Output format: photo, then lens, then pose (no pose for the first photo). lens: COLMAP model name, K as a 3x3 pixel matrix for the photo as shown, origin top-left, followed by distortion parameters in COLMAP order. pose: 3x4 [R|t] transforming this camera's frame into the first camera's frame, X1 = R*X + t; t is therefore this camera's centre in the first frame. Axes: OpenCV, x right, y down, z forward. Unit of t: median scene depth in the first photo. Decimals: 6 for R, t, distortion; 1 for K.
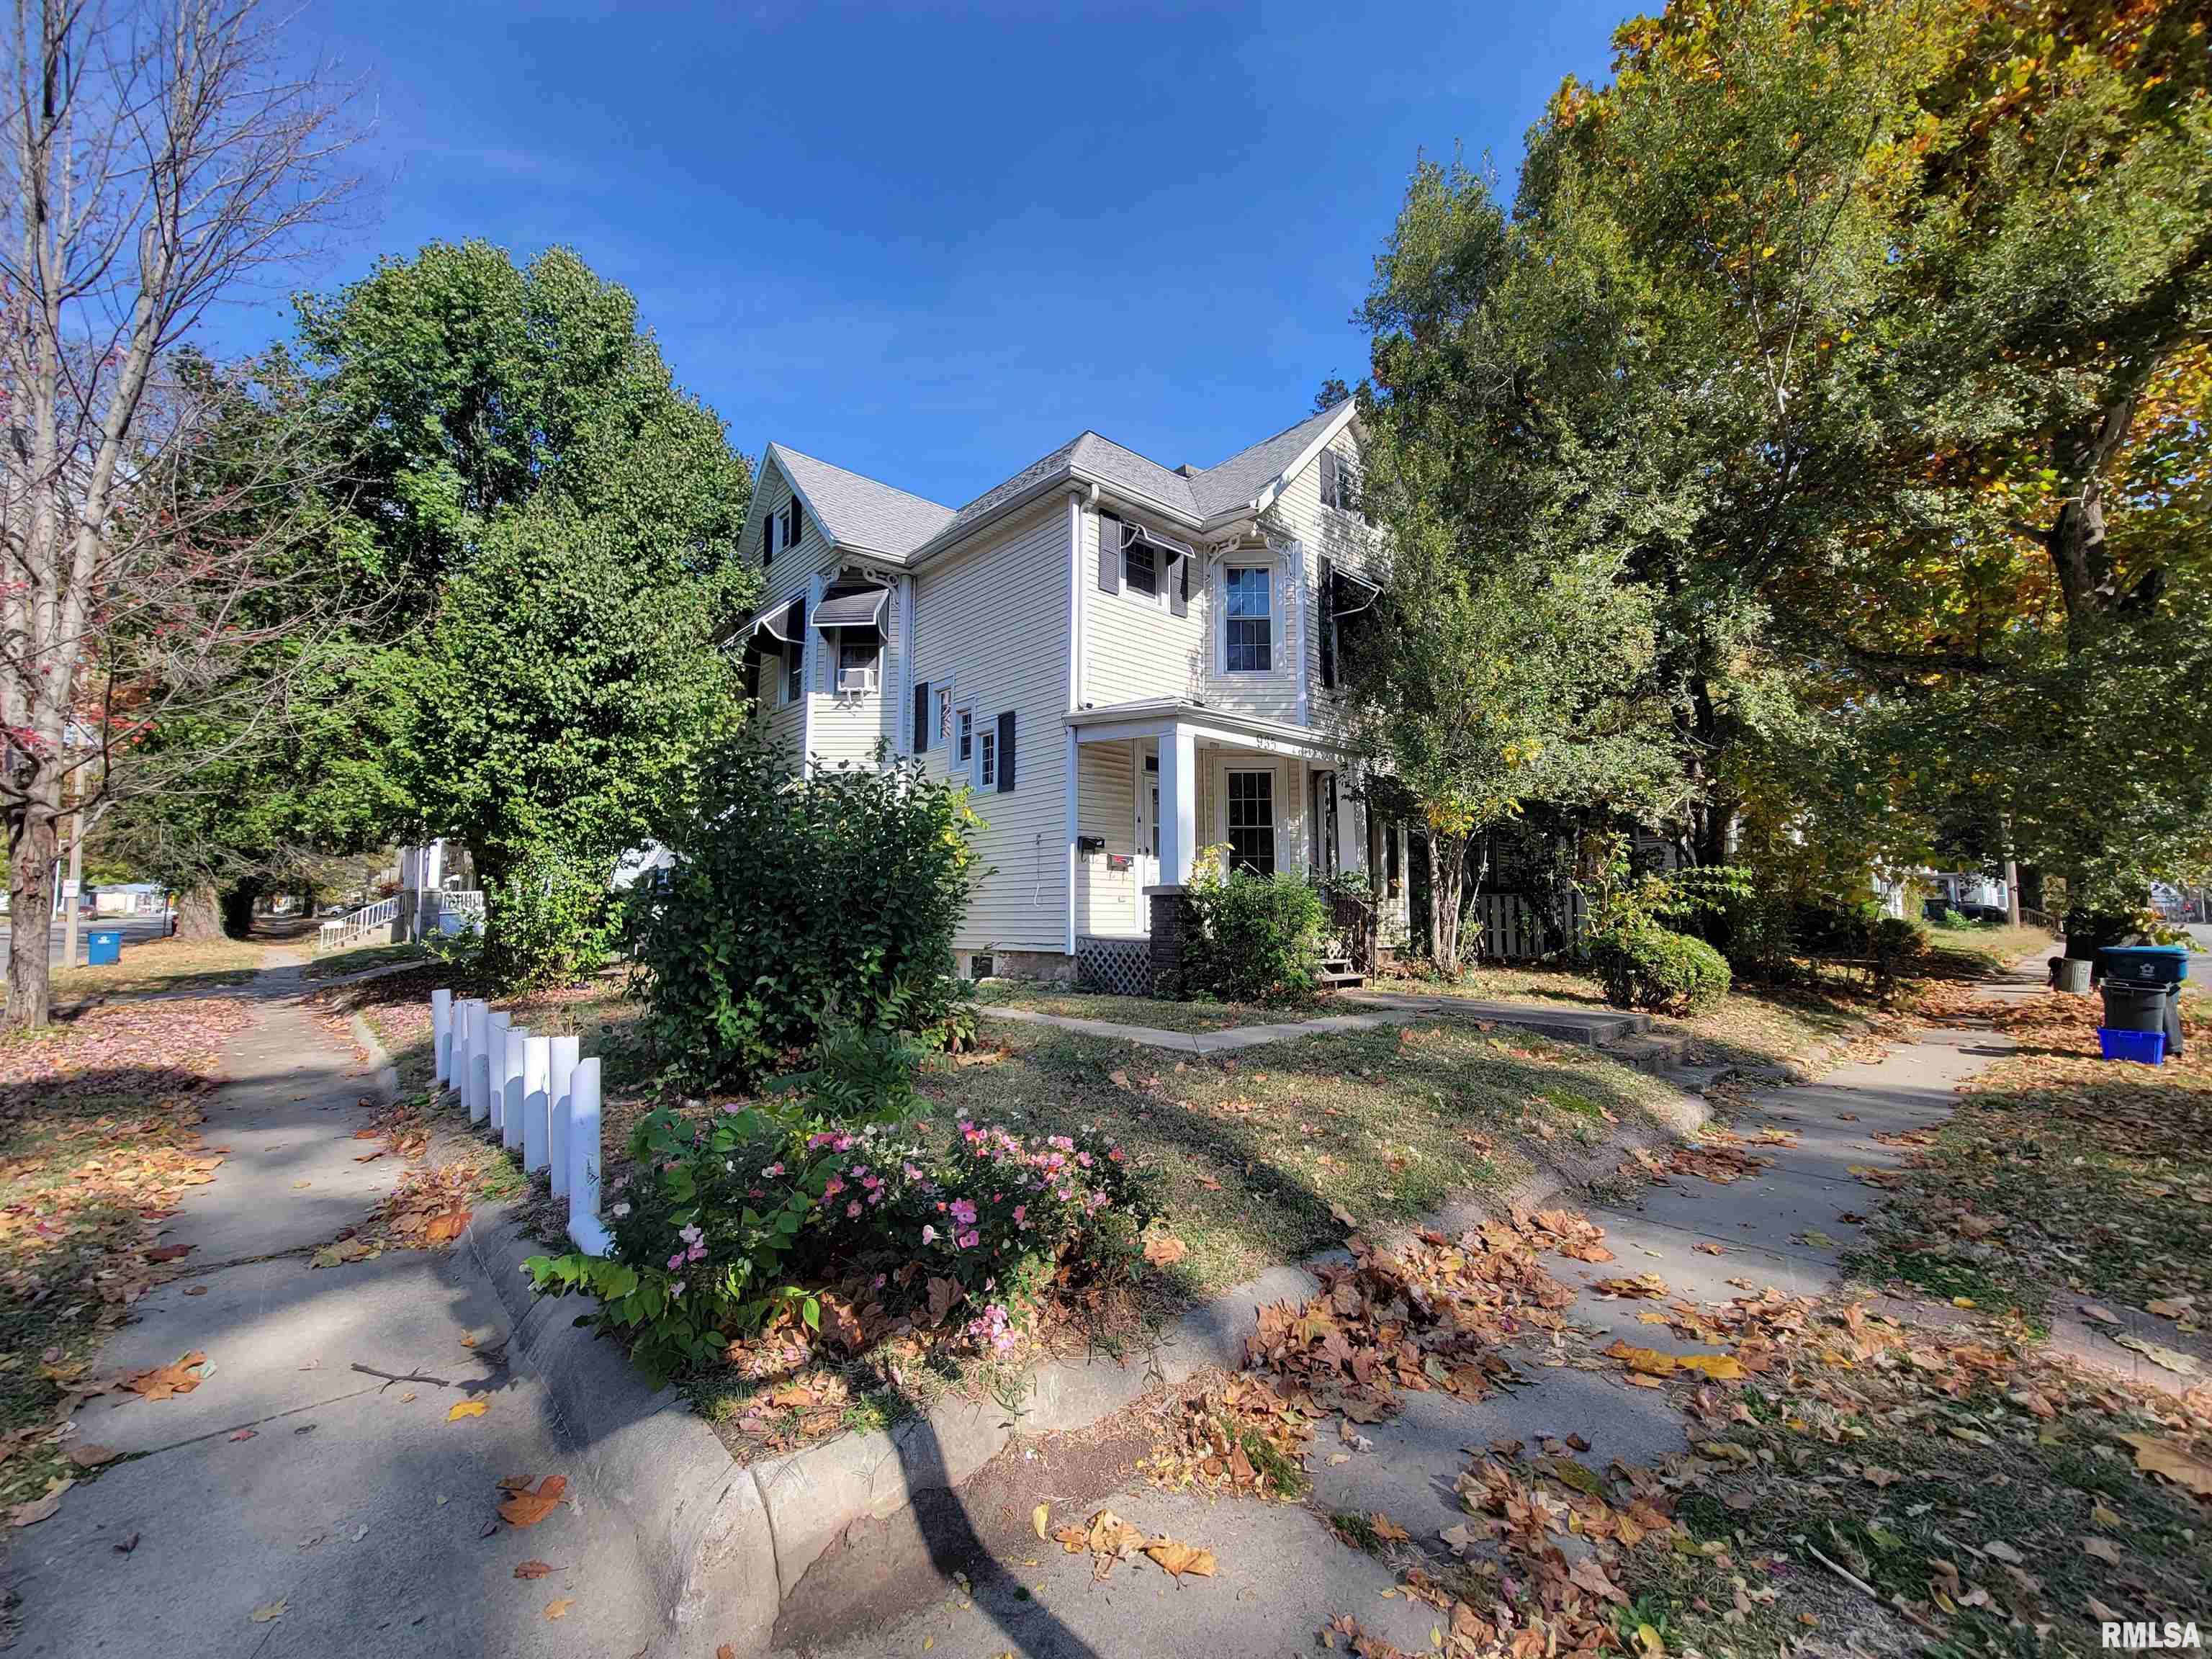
lens RADIAL K [[886.9, 0, 1107.9], [0, 886.9, 831.3], [0, 0, 1]] dist [-0.000270, 0.000013]
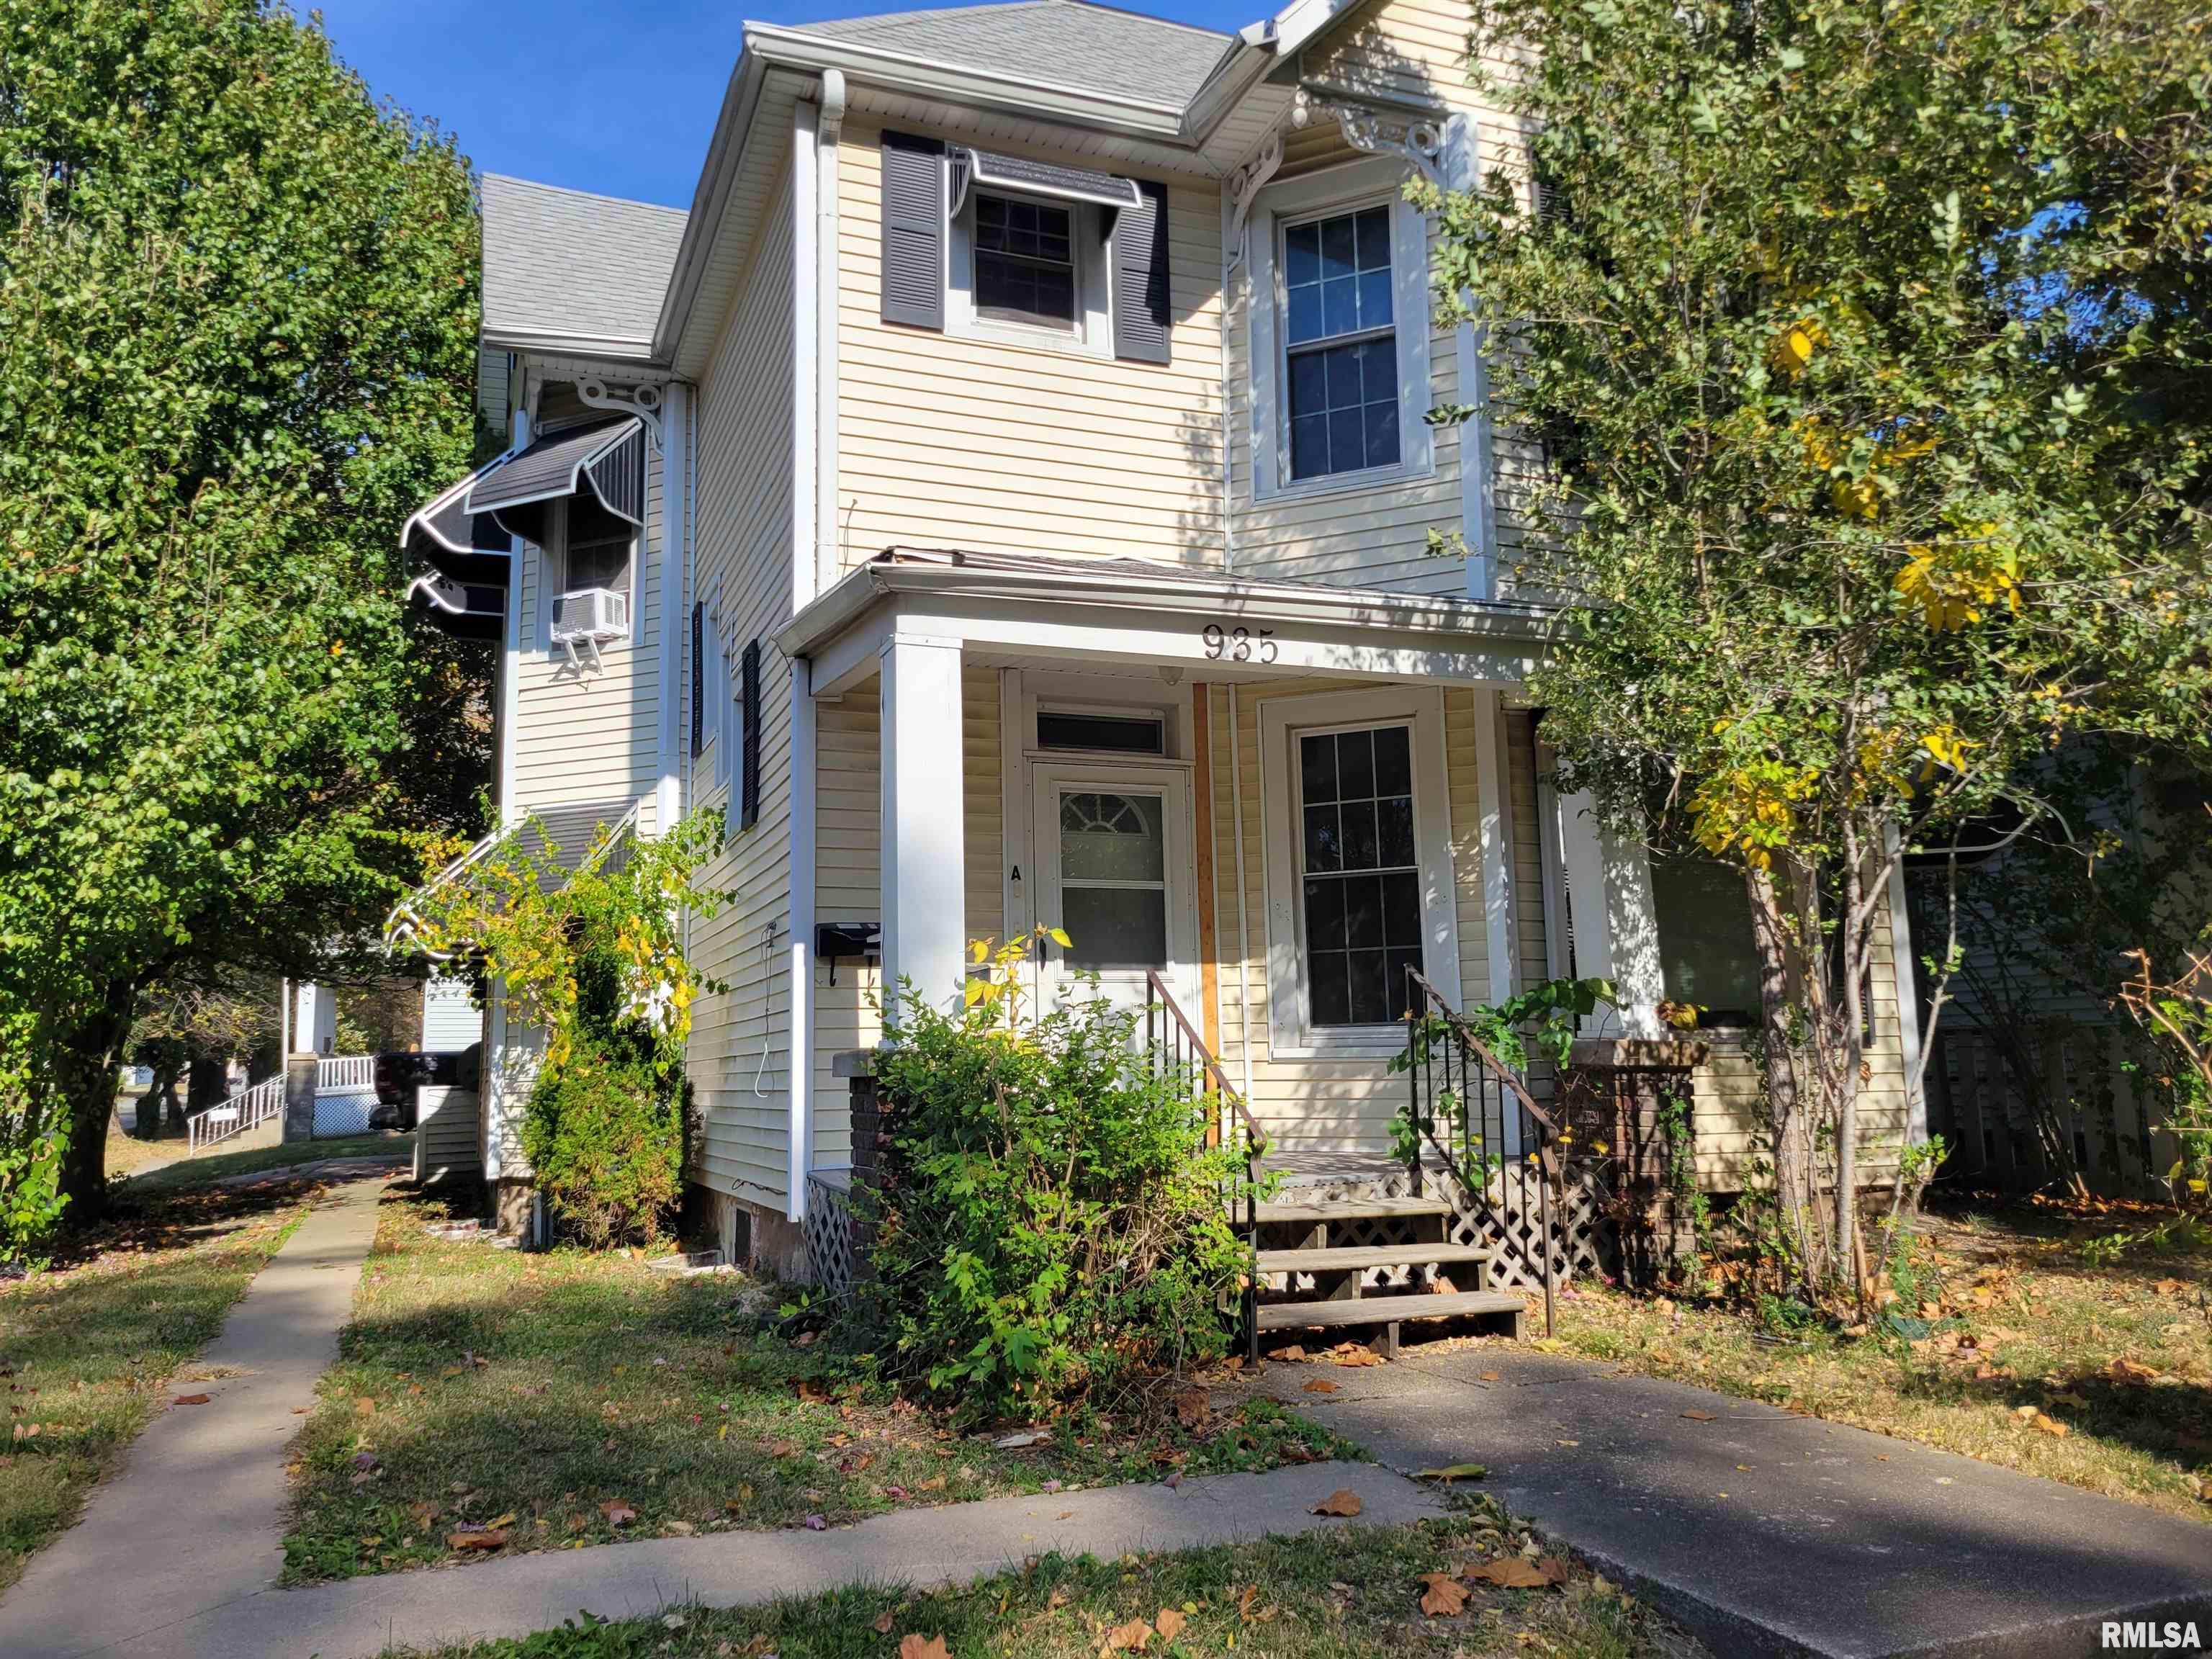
lens RADIAL K [[1652.2, 0, 1101.3], [0, 1652.2, 835.1], [0, 0, 1]] dist [0.044421, -0.020359]
pose [[0.928926, -0.067332, -0.364091, 0.319038], [0.051188, 0.997238, -0.053823, 0.010650], [0.366709, 0.031360, 0.929807, 0.297215]]
